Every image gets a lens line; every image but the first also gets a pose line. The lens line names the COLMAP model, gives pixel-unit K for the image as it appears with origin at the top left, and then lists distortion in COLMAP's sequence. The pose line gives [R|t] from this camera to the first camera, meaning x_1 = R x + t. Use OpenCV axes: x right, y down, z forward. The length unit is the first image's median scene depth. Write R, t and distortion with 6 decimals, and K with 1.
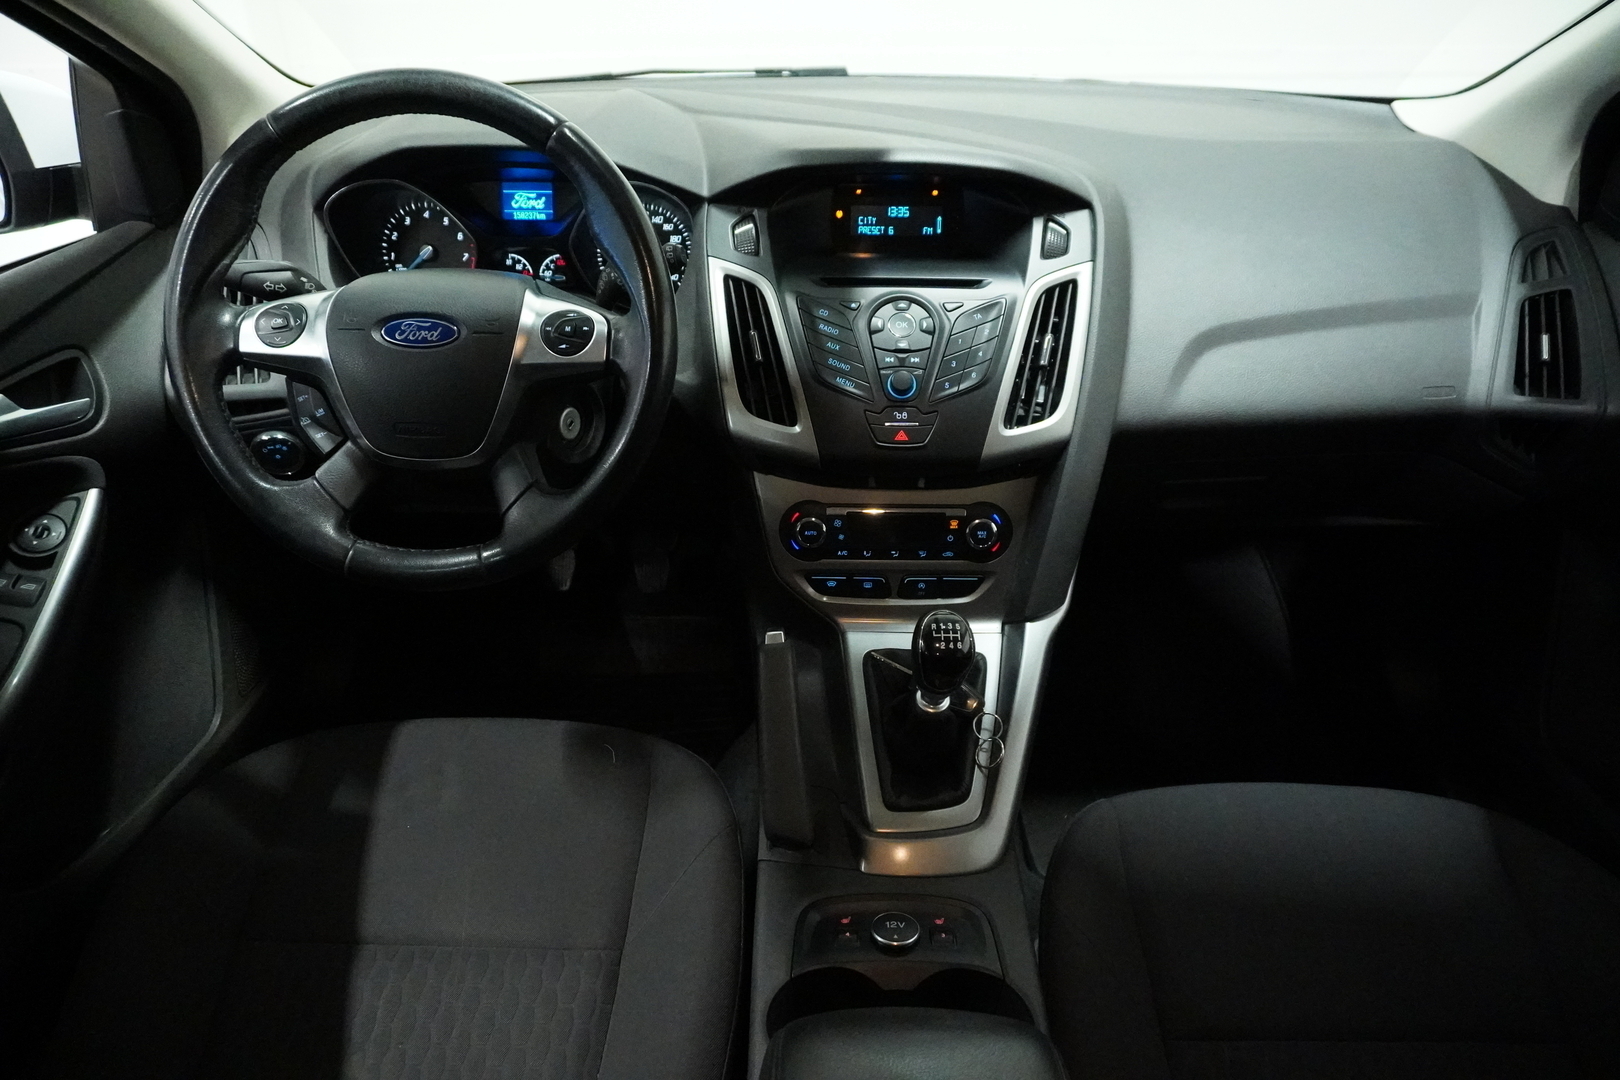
lens RADIAL K [[1111.8, 0, 810.4], [0, 1111.8, 535.8], [0, 0, 1]] dist [-0.020155, -0.002717]
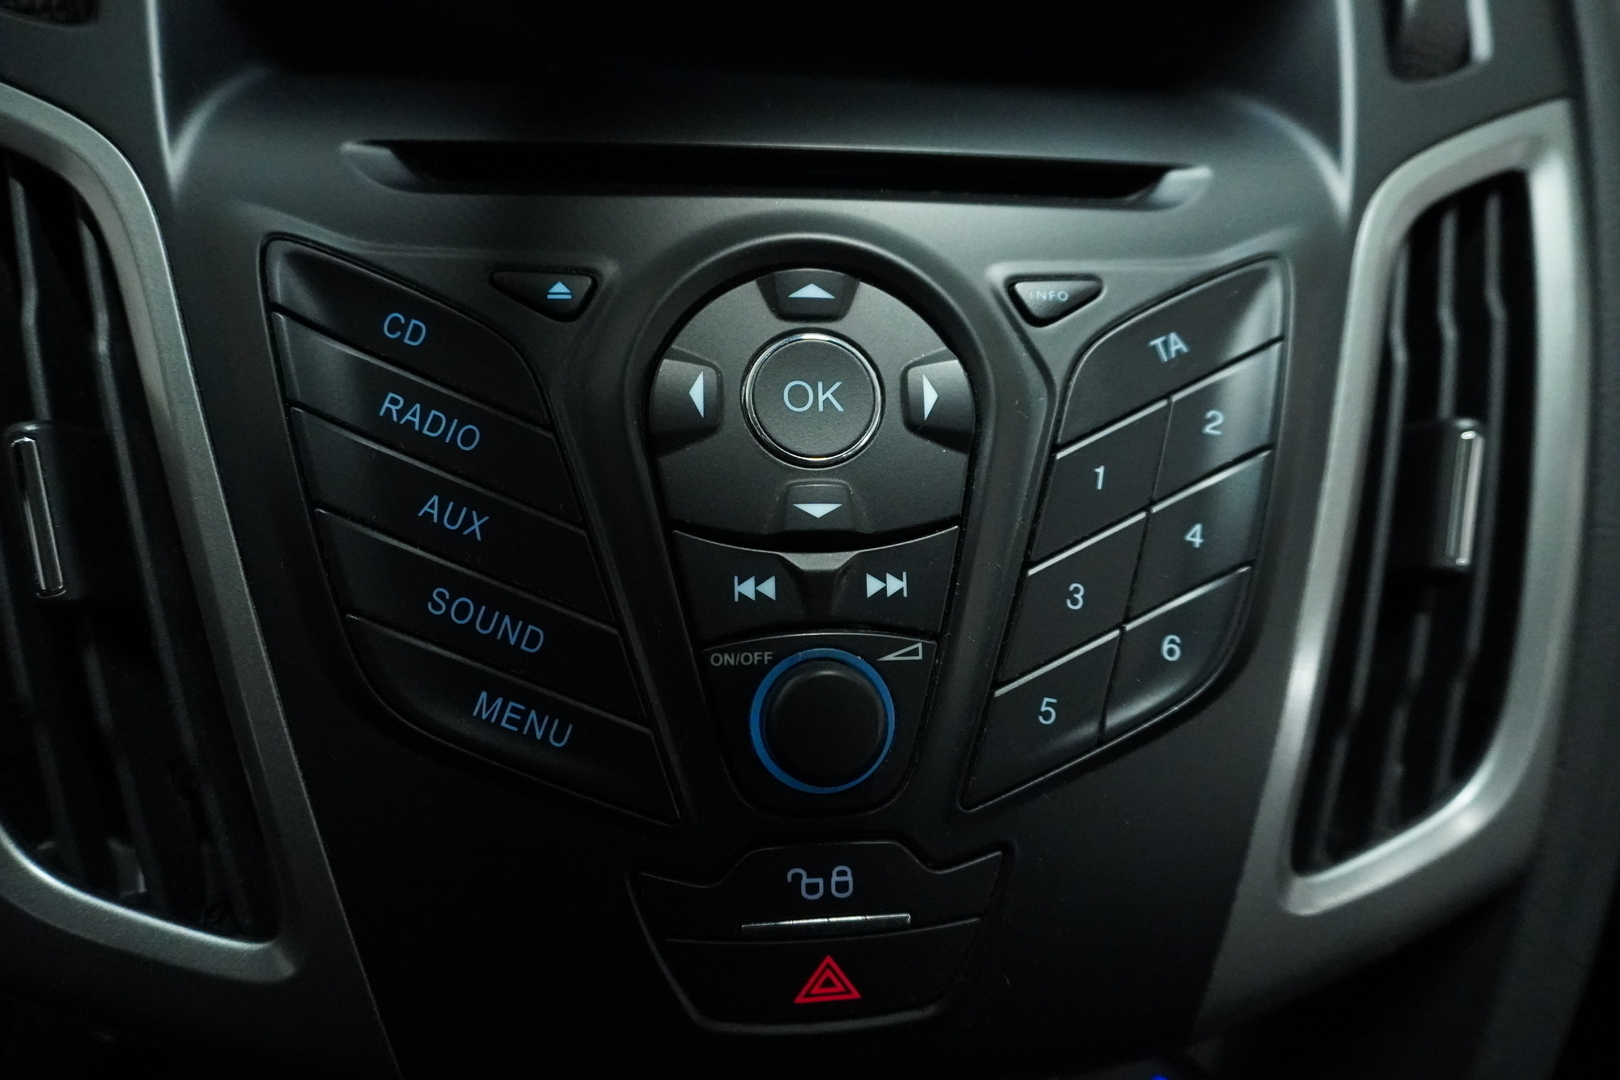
lens RADIAL K [[1111.8, 0, 805.2], [0, 1111.8, 544.8], [0, 0, 1]] dist [-0.020155, -0.002717]
pose [[0.989086, -0.035984, 0.142879, 0.052082], [0.021059, 0.994288, 0.104628, -0.183968], [-0.145828, -0.100477, 0.984194, 0.803458]]
